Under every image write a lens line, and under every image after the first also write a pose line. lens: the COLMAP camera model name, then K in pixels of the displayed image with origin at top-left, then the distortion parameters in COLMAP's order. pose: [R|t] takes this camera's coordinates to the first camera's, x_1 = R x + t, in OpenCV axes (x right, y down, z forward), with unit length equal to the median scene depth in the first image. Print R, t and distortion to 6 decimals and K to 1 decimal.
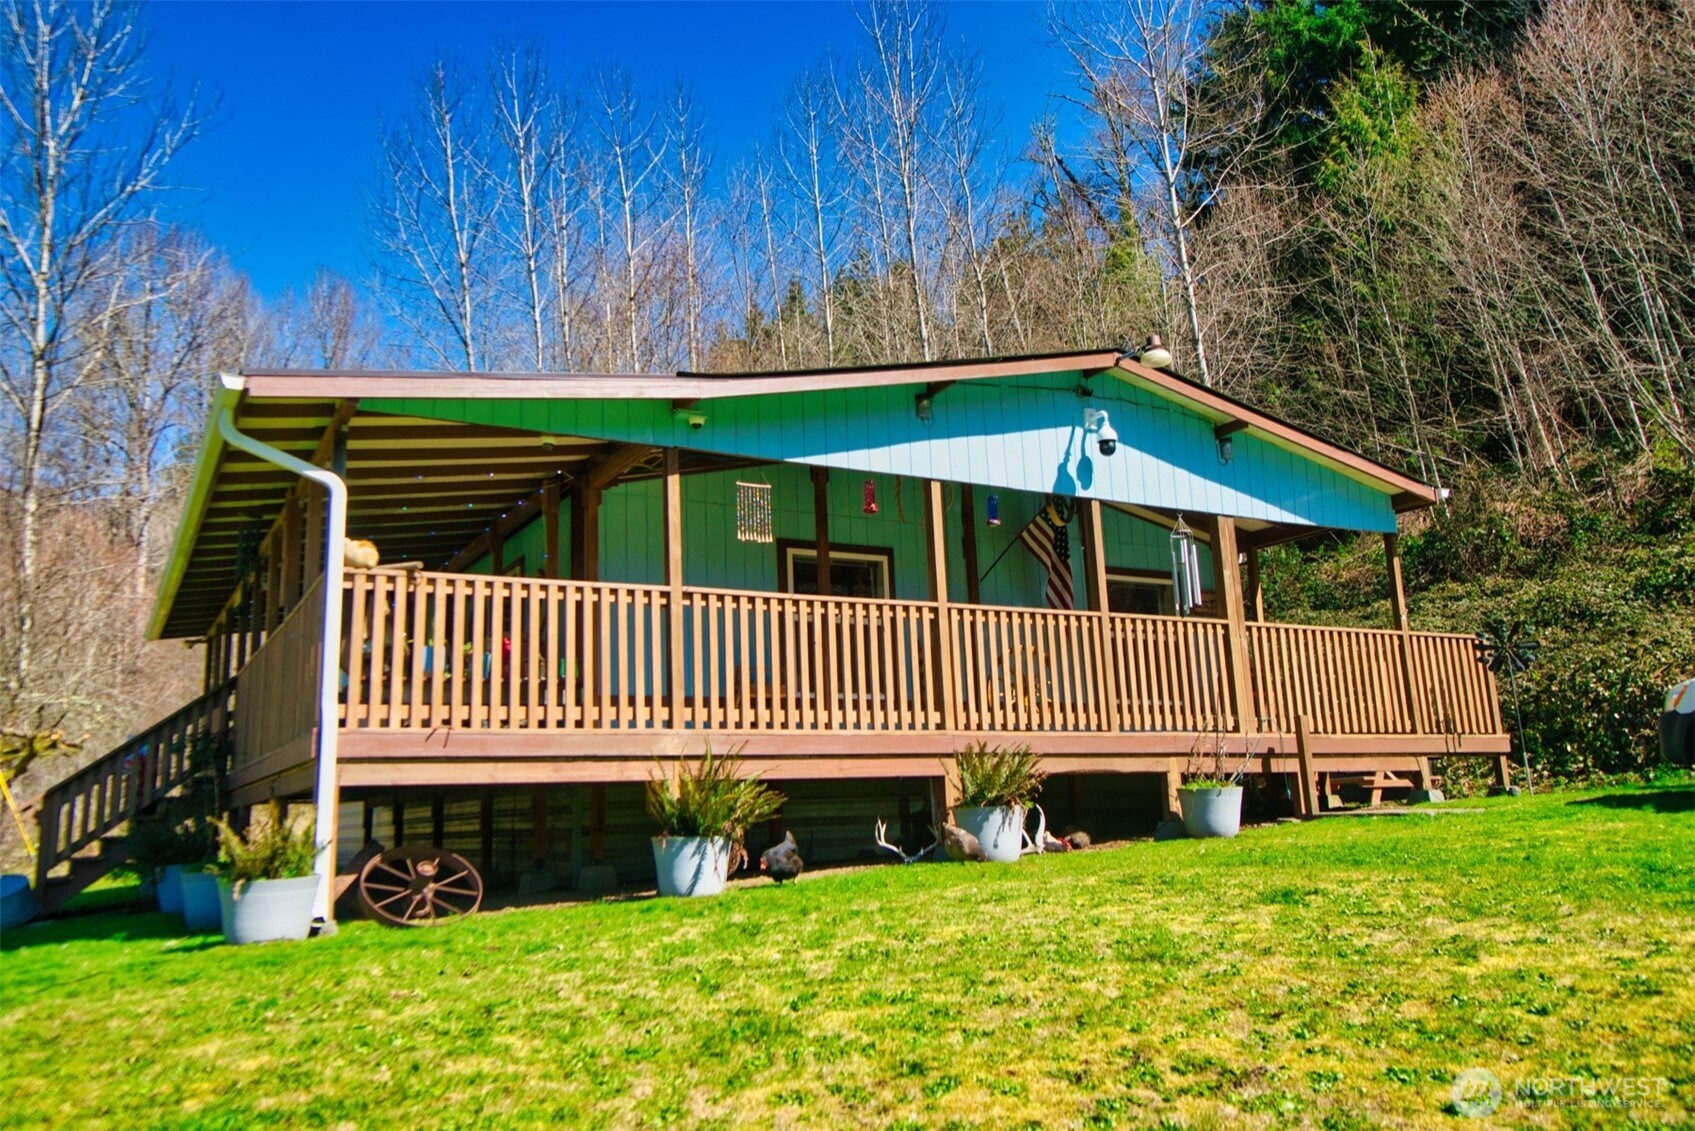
lens RADIAL K [[1311.0, 0, 847.5], [0, 1311.0, 565.5], [0, 0, 1]] dist [0.000243, -0.000420]
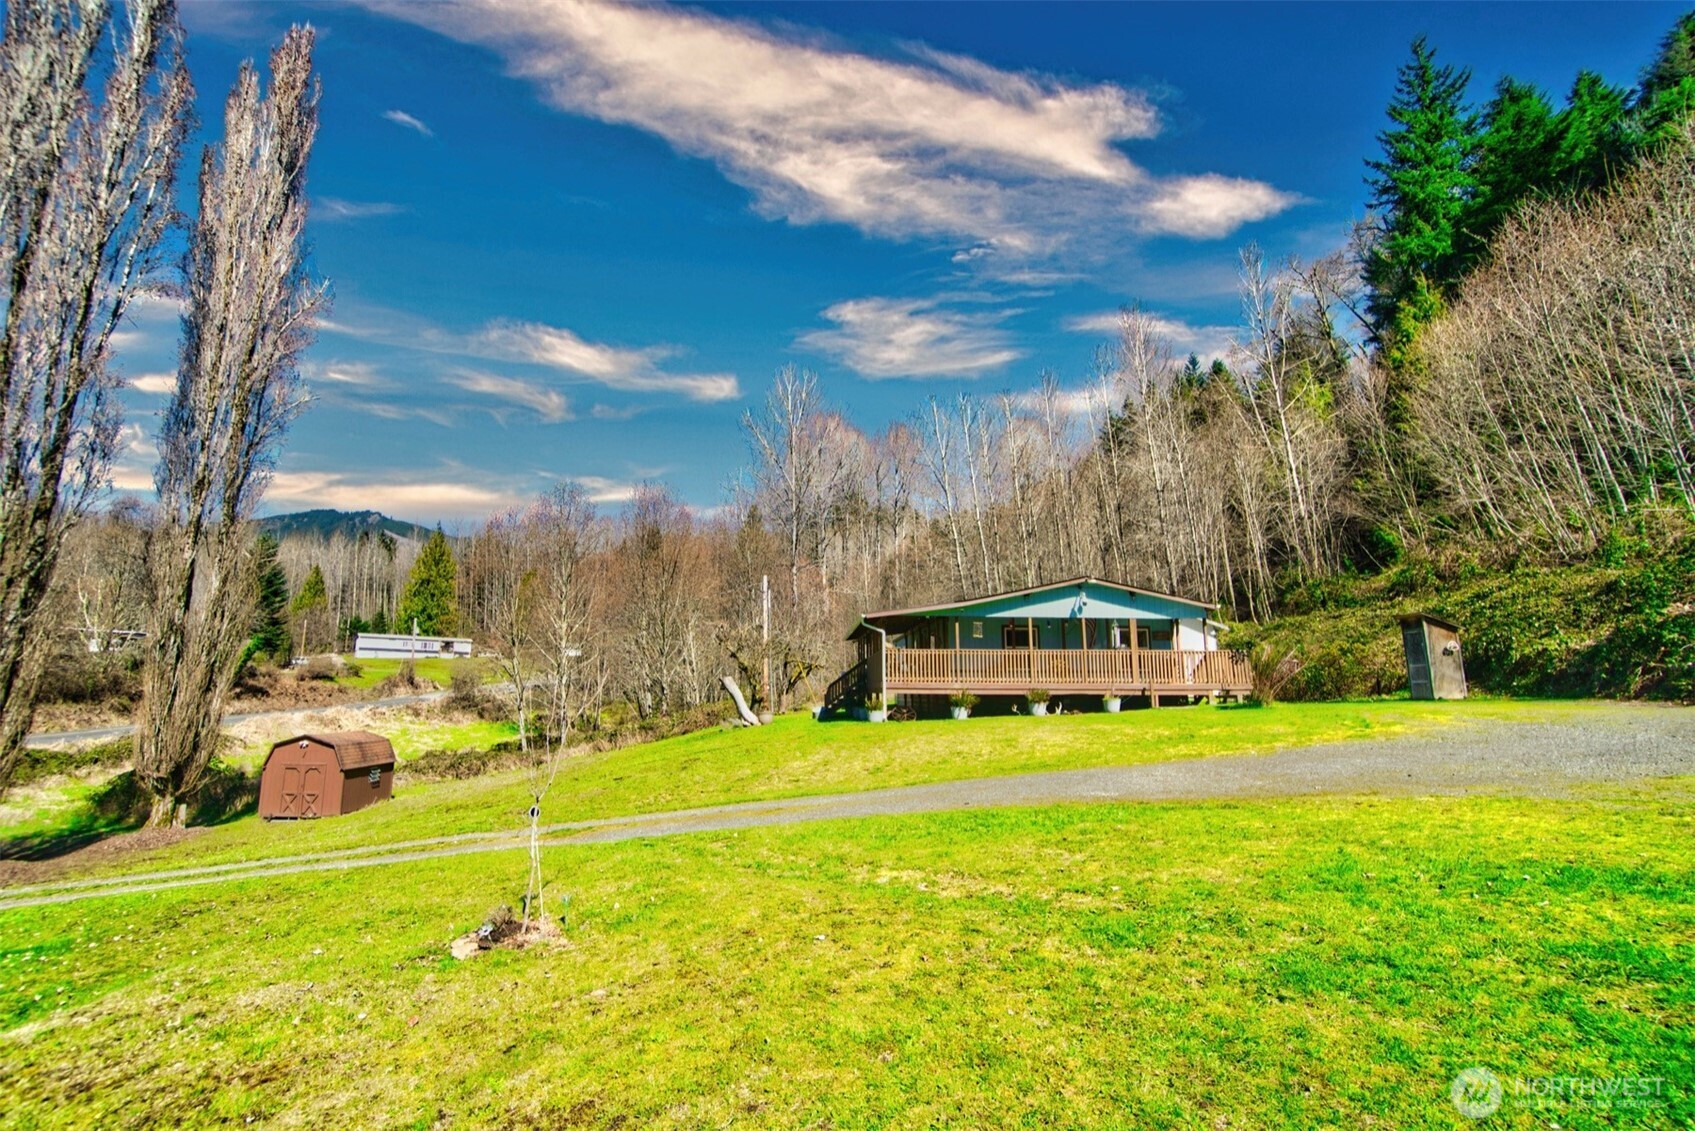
lens RADIAL K [[785.5, 0, 815.3], [0, 785.5, 560.8], [0, 0, 1]] dist [-0.062484, 0.028807]
pose [[0.879390, -0.035619, -0.474768, 0.619690], [0.051057, 0.998502, 0.019658, -0.313224], [0.473356, -0.041528, 0.879892, -1.331640]]
